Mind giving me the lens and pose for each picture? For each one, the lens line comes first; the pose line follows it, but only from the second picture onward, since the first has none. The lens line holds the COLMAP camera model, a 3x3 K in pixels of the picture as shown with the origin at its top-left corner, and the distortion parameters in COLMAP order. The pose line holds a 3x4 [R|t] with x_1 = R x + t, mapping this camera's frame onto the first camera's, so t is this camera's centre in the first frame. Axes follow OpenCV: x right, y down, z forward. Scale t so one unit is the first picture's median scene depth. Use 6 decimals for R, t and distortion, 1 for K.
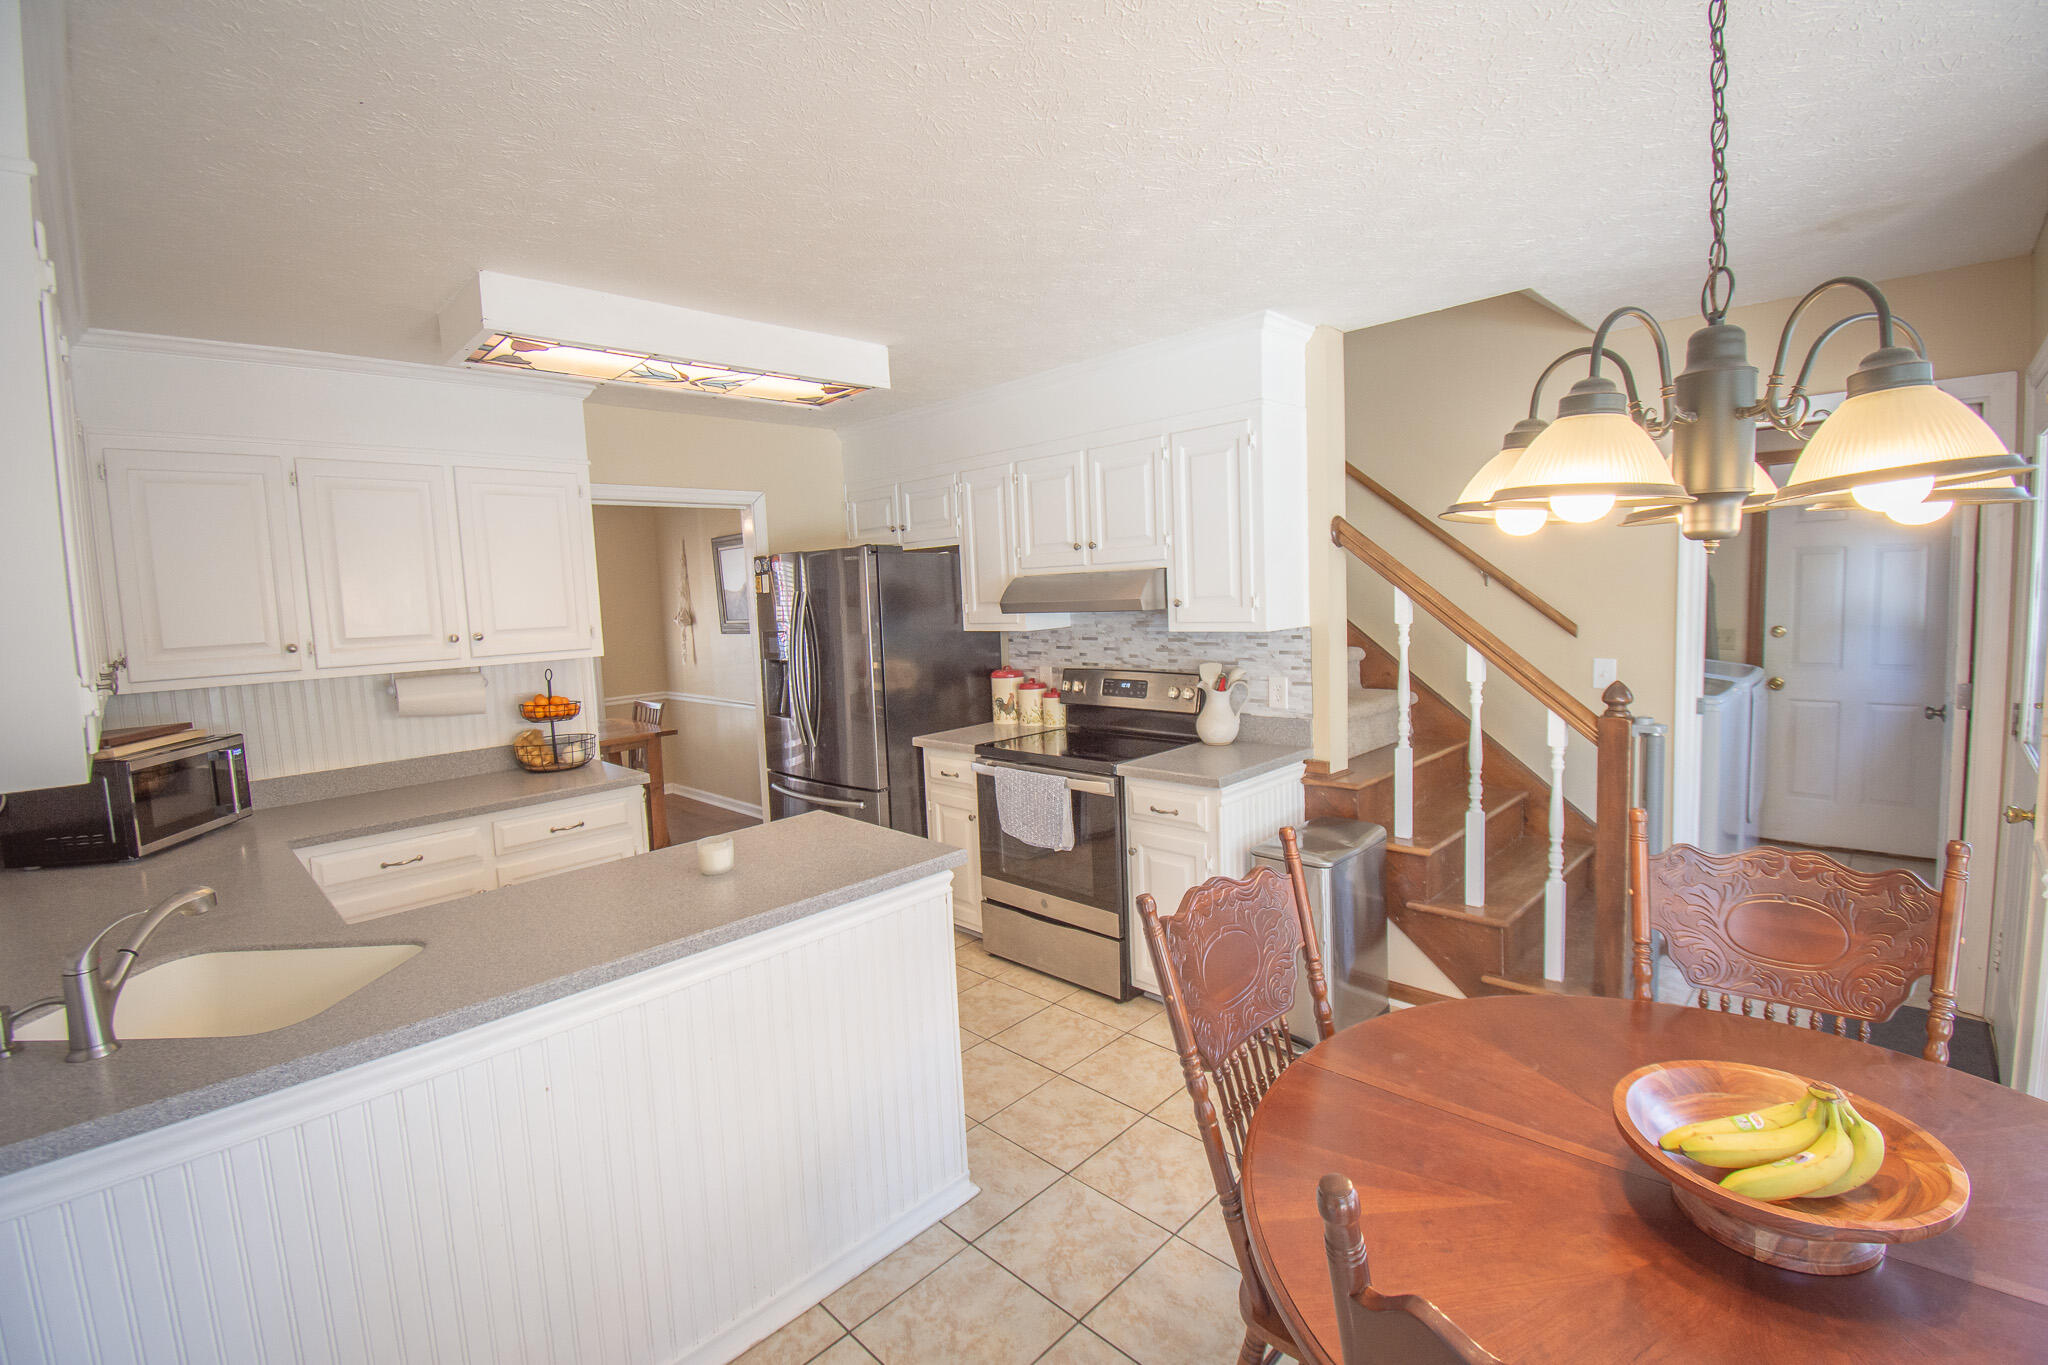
lens RADIAL K [[890.5, 0, 1026.1], [0, 890.5, 669.1], [0, 0, 1]] dist [0.019939, -0.026004]
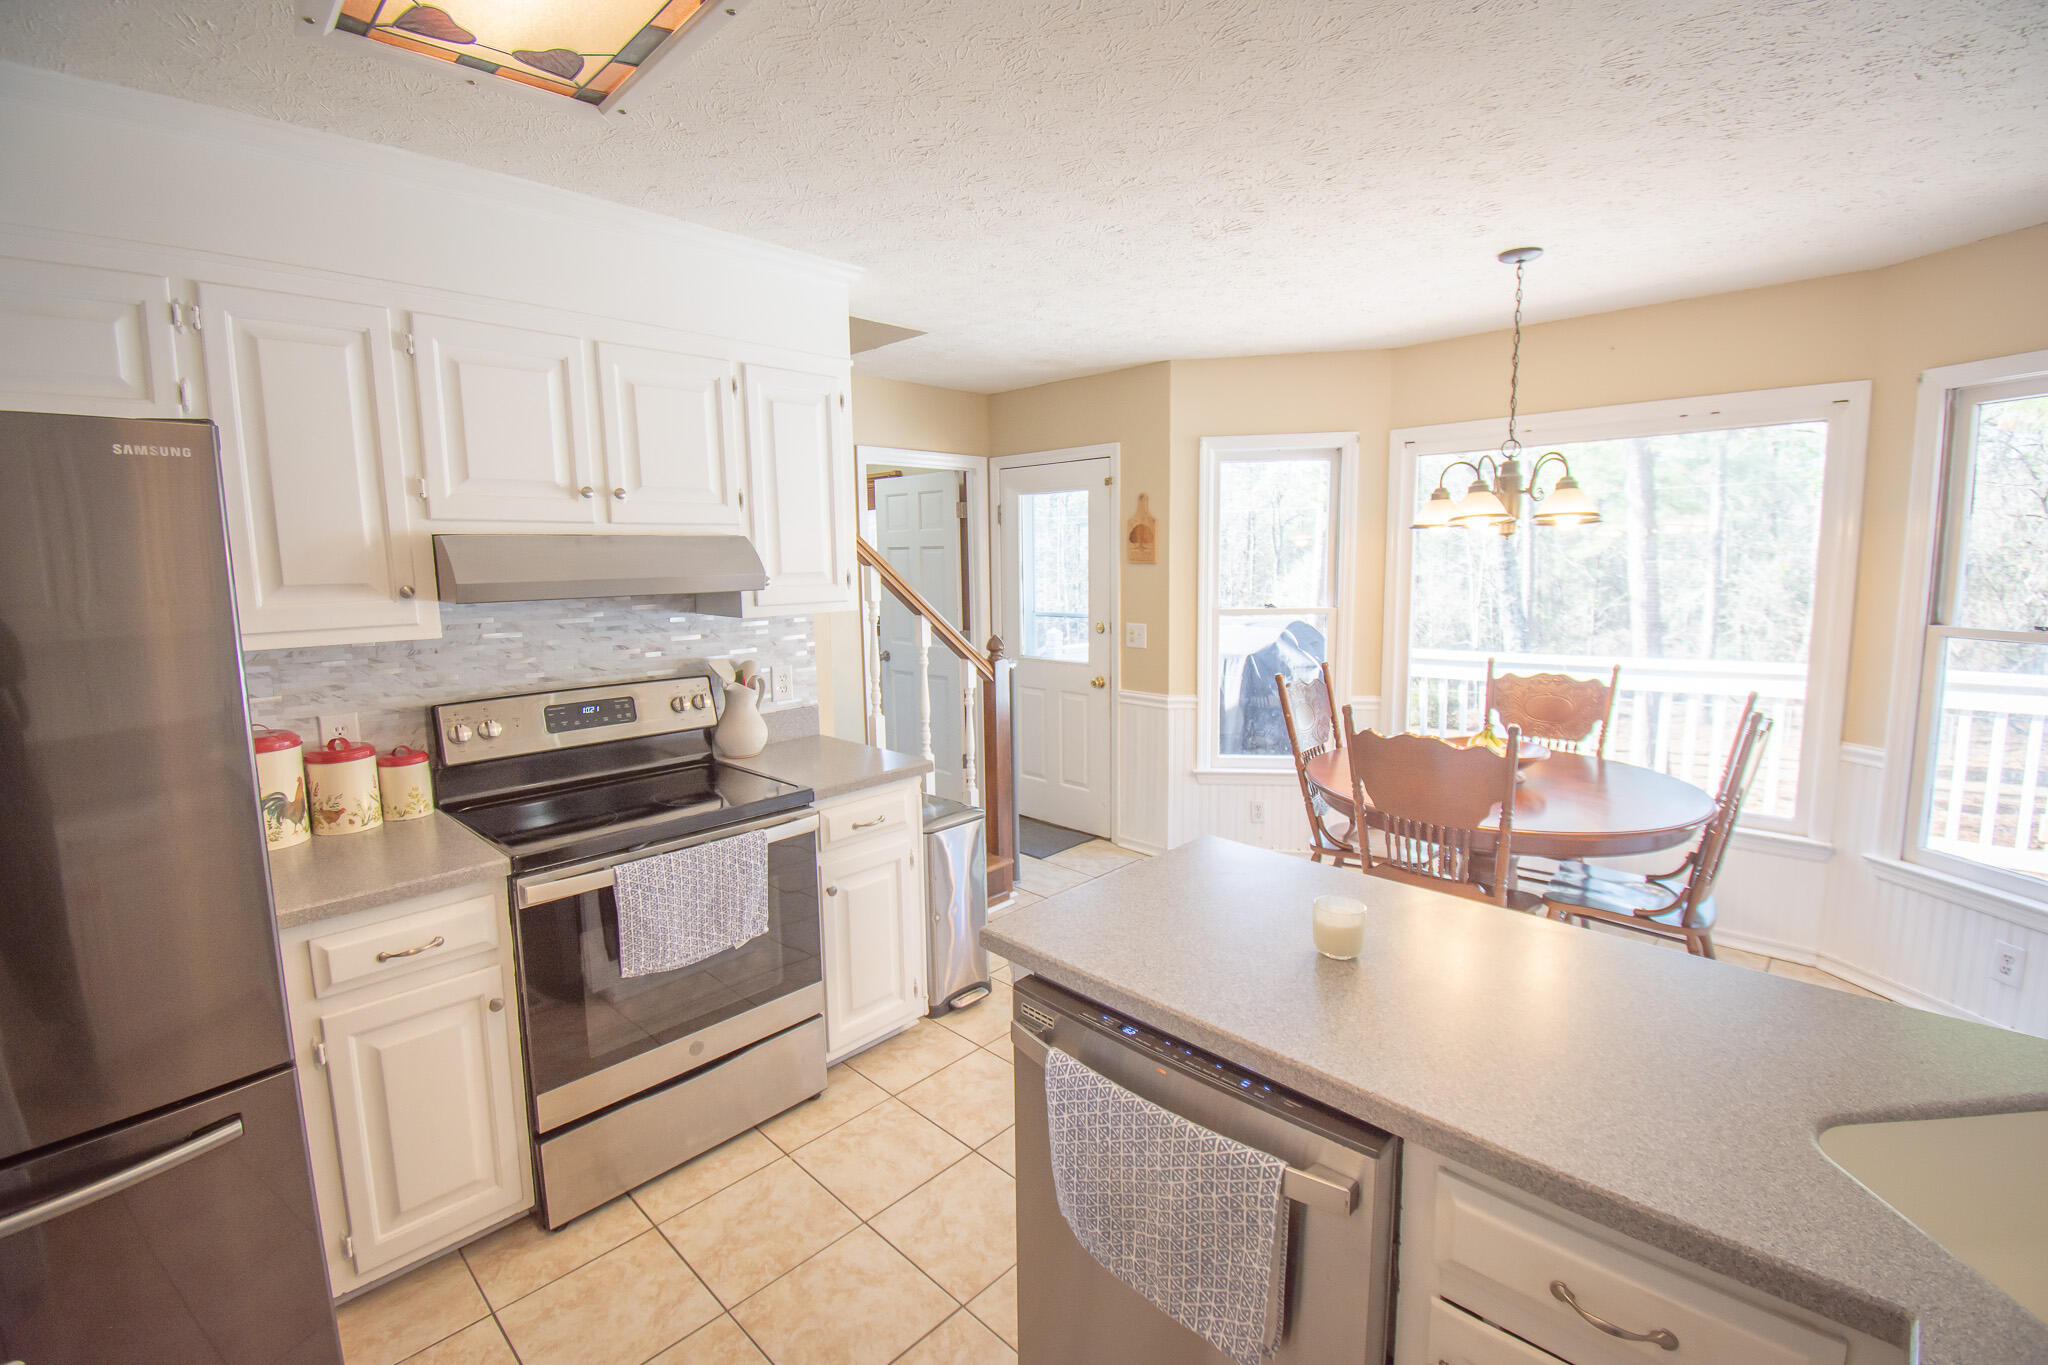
lens RADIAL K [[890.5, 0, 1026.1], [0, 890.5, 669.1], [0, 0, 1]] dist [0.019939, -0.026004]
pose [[-0.004740, -0.079157, 0.996851, -0.560566], [0.107062, 0.991092, 0.079209, -0.030625], [-0.994241, 0.107100, 0.003777, 0.685197]]
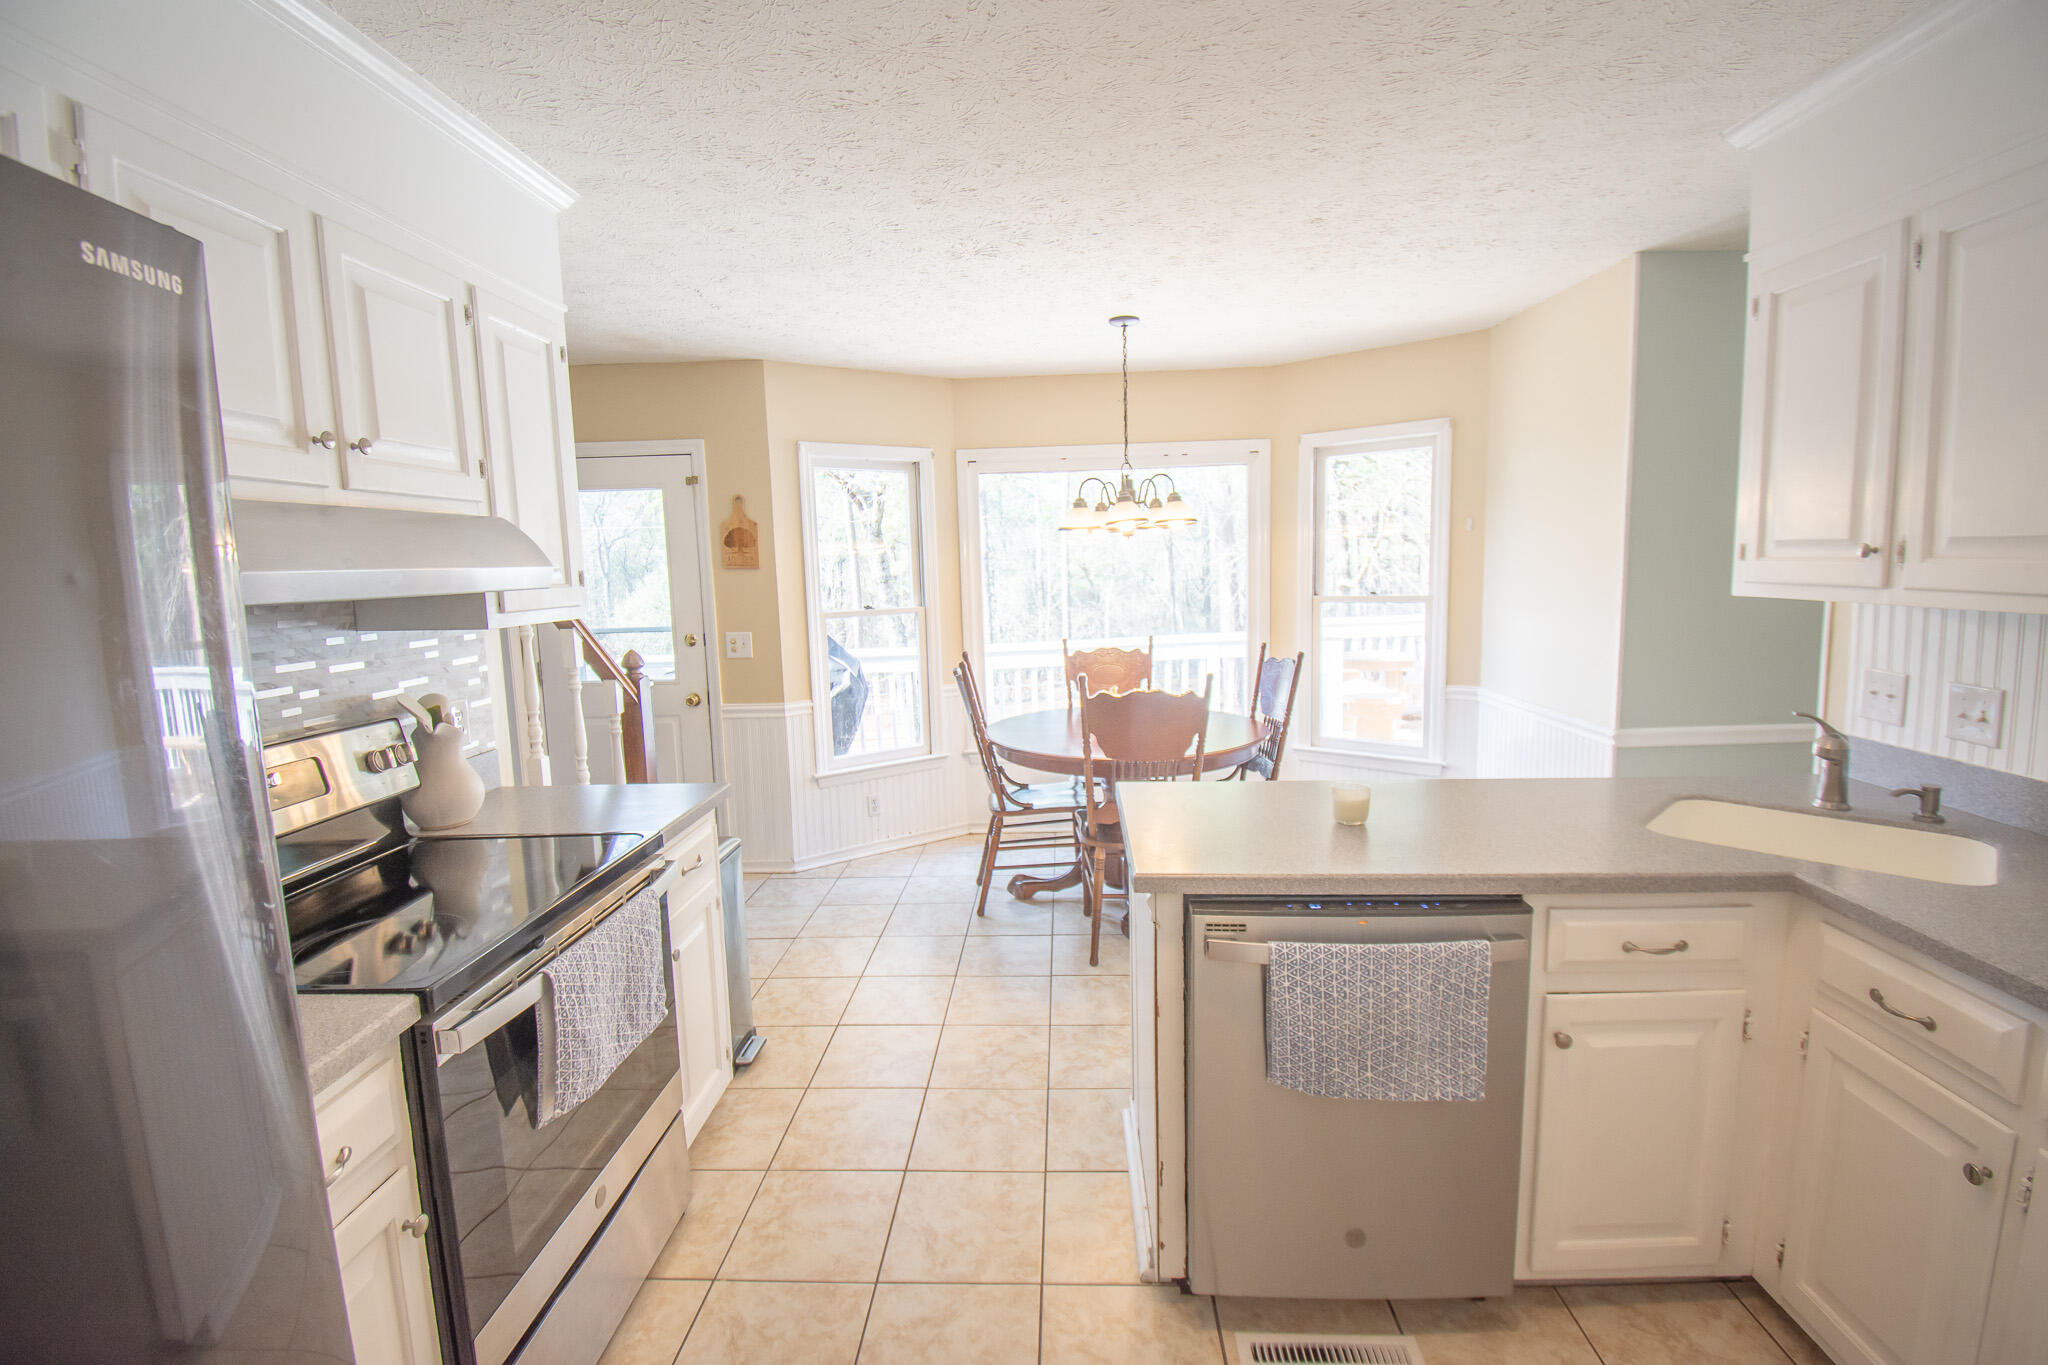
lens RADIAL K [[890.5, 0, 1026.1], [0, 890.5, 669.1], [0, 0, 1]] dist [0.019939, -0.026004]
pose [[-0.668334, -0.022335, 0.743526, -0.450424], [0.126330, 0.981621, 0.143042, -0.050922], [-0.733056, 0.189530, -0.653229, 1.020407]]
